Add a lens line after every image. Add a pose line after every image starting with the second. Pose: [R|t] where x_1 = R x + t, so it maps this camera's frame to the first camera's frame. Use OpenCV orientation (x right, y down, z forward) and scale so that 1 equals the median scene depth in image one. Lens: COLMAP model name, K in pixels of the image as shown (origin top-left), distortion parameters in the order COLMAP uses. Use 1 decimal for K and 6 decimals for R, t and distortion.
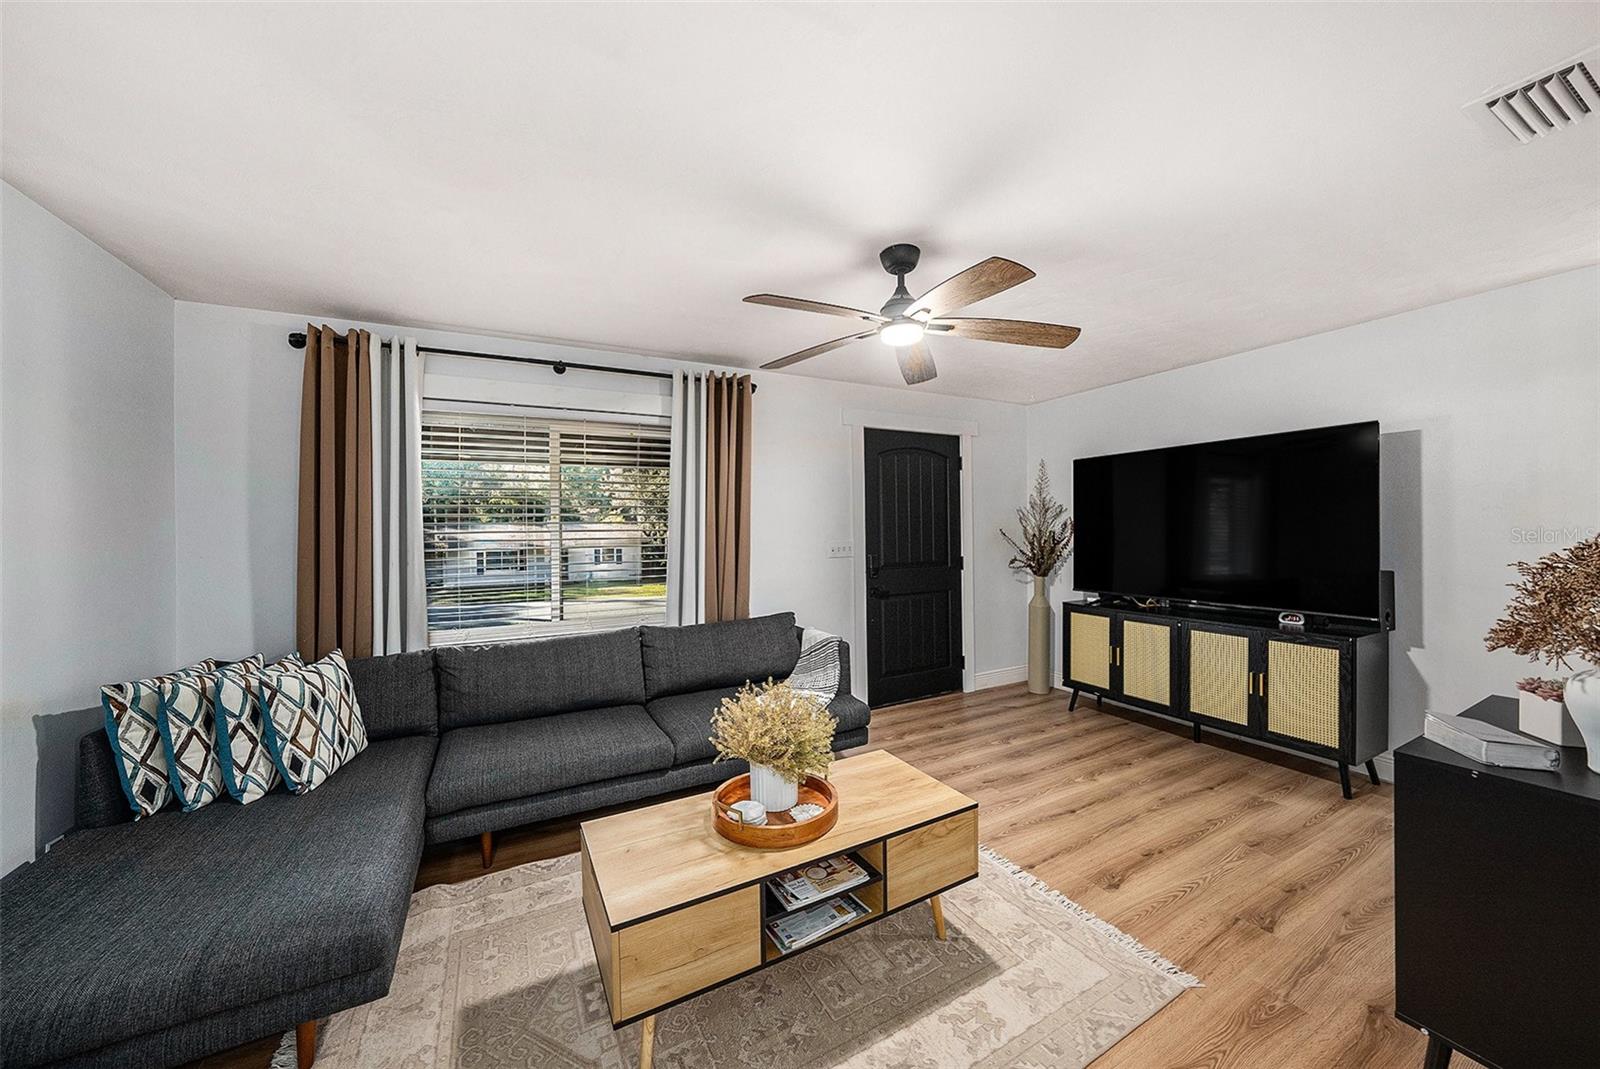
lens RADIAL K [[556.6, 0, 804.4], [0, 556.6, 526.1], [0, 0, 1]] dist [-0.030339, 0.006965]
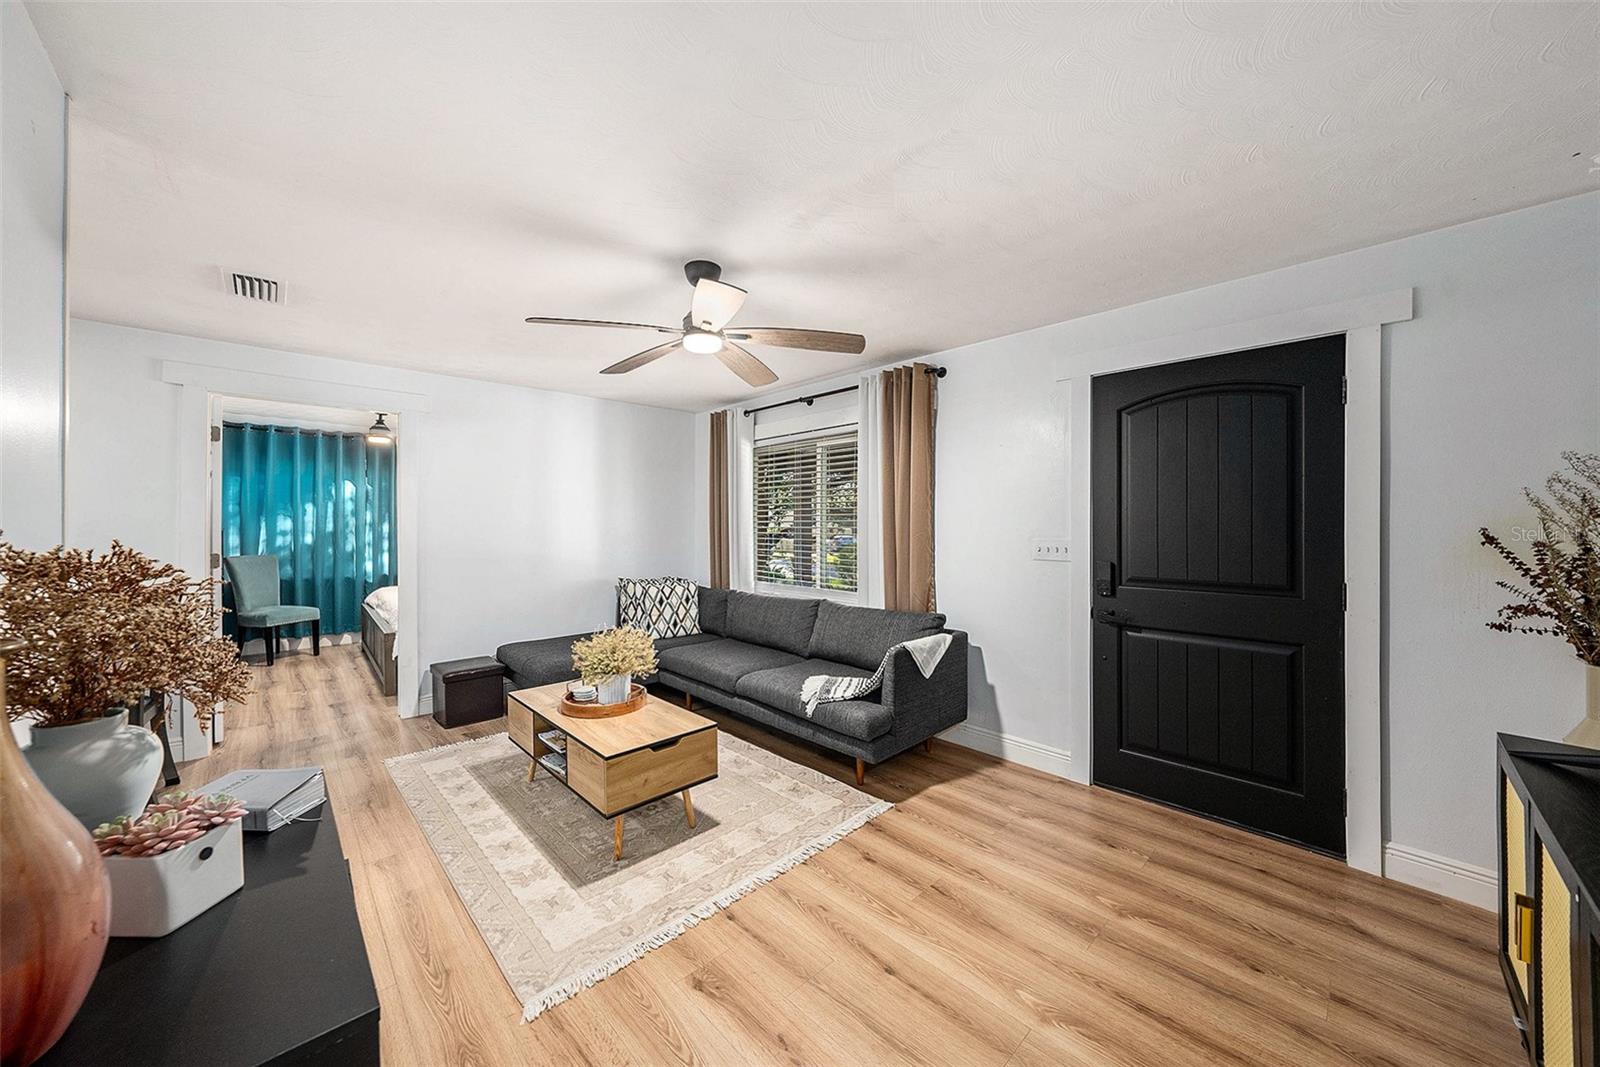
lens RADIAL K [[556.6, 0, 804.4], [0, 556.6, 525.1], [0, 0, 1]] dist [-0.030339, 0.006965]
pose [[0.290989, 0.015489, -0.956601, 0.841182], [-0.001359, 0.999875, 0.015776, -0.003872], [0.956725, -0.003290, 0.290974, 0.576511]]
